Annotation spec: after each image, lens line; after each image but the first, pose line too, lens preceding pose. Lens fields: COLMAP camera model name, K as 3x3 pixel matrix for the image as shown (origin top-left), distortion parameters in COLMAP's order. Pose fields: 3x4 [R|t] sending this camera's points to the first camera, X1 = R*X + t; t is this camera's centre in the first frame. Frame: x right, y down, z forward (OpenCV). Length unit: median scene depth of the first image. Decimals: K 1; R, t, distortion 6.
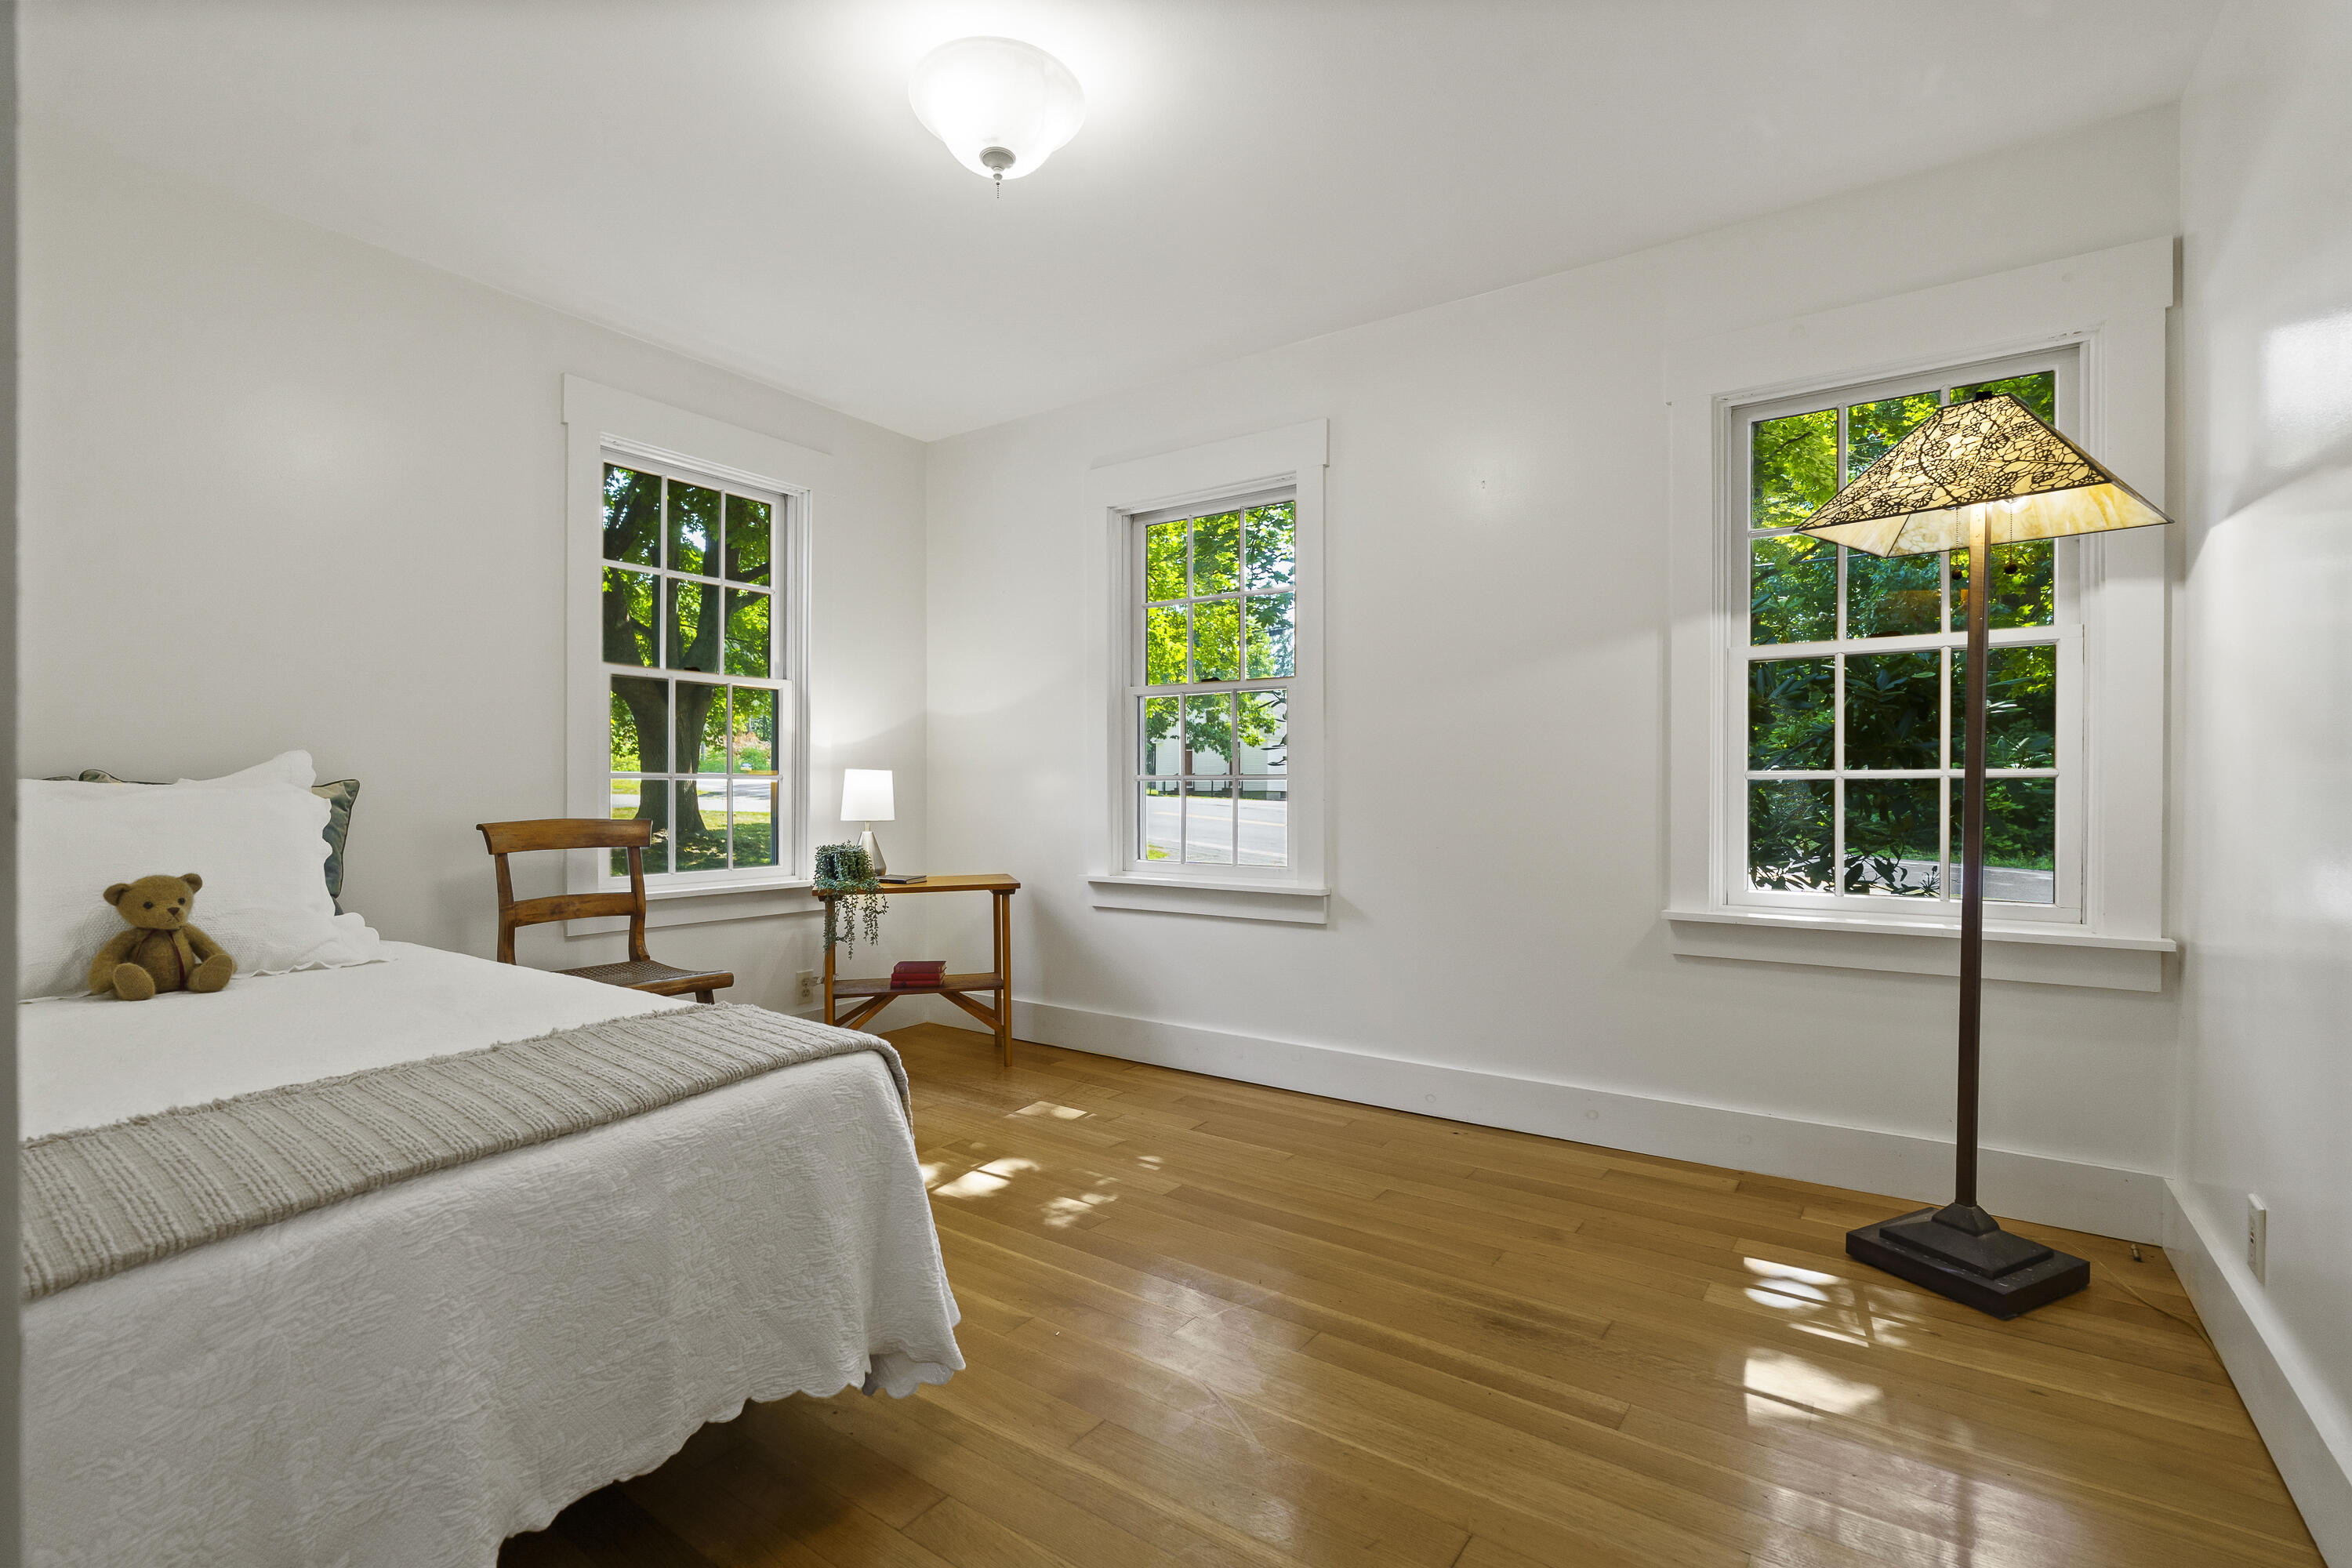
lens RADIAL K [[1059.4, 0, 1193.5], [0, 1059.4, 797.8], [0, 0, 1]] dist [0.000253, -0.000215]
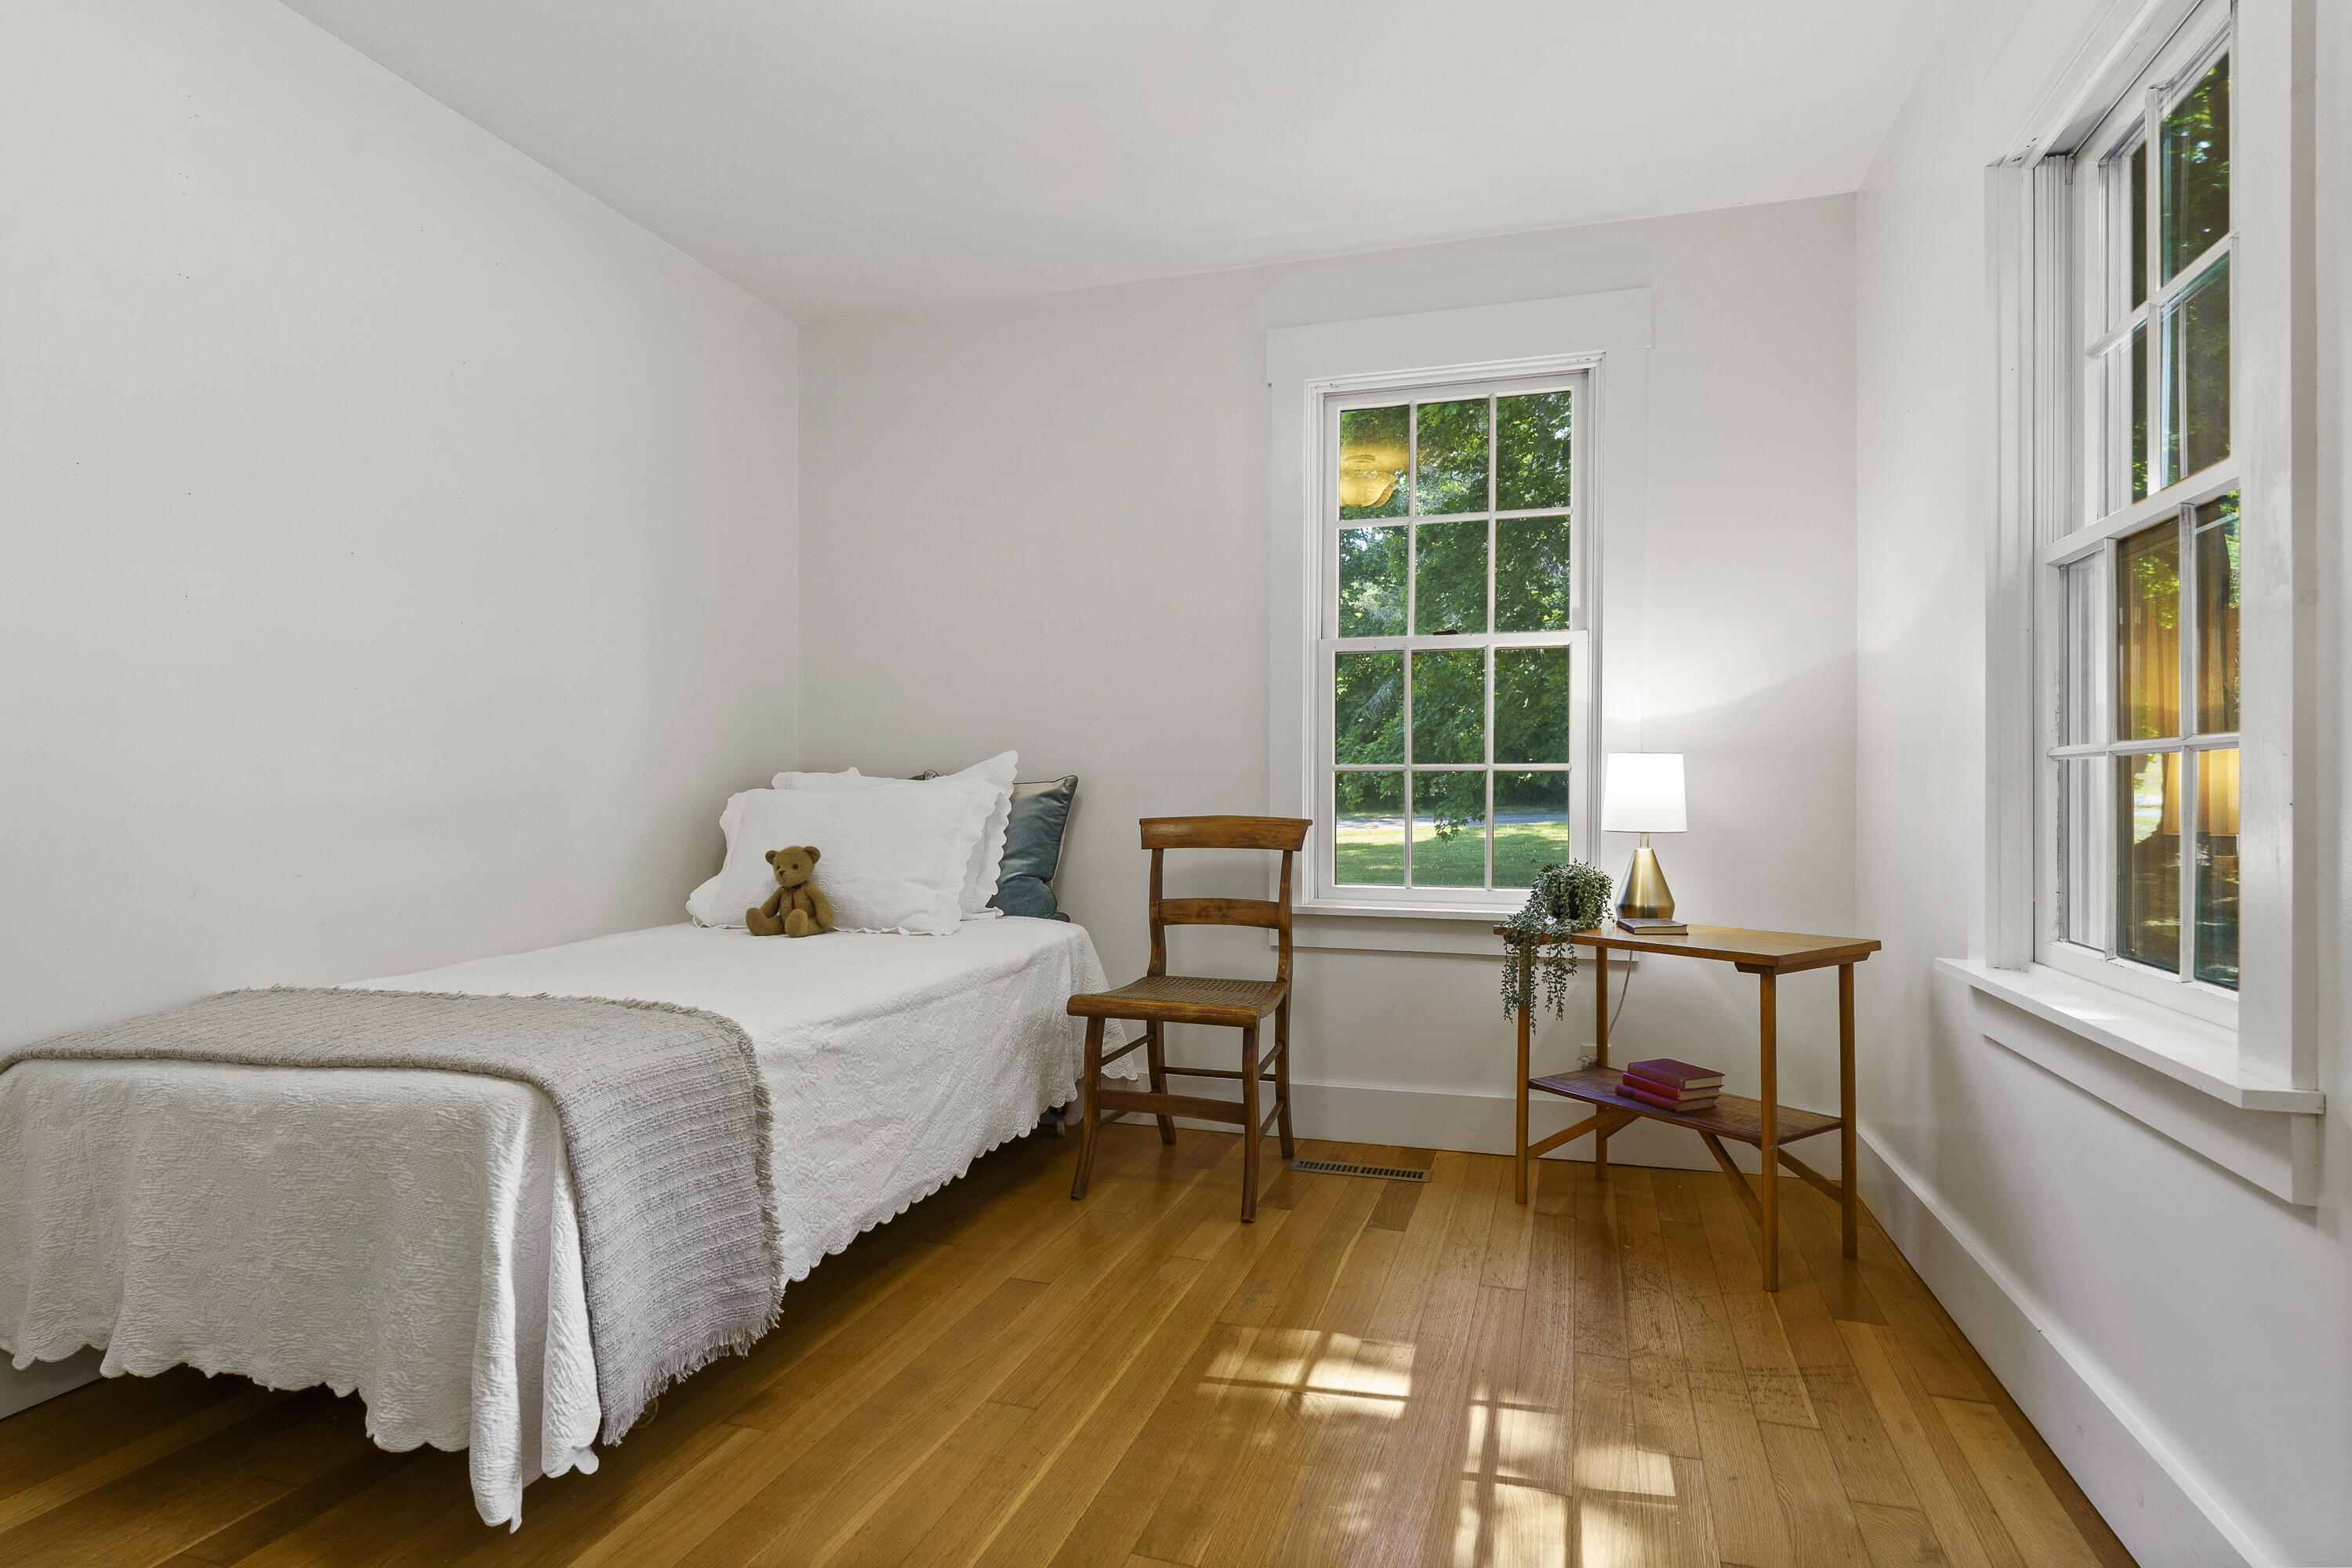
lens RADIAL K [[1211.9, 0, 1175.1], [0, 1211.9, 796.8], [0, 0, 1]] dist [-0.004163, 0.000266]
pose [[0.285811, 0.002282, -0.958283, 0.586236], [-0.009097, 0.999959, -0.000332, 0.005745], [0.958243, 0.008813, 0.285820, 0.939190]]
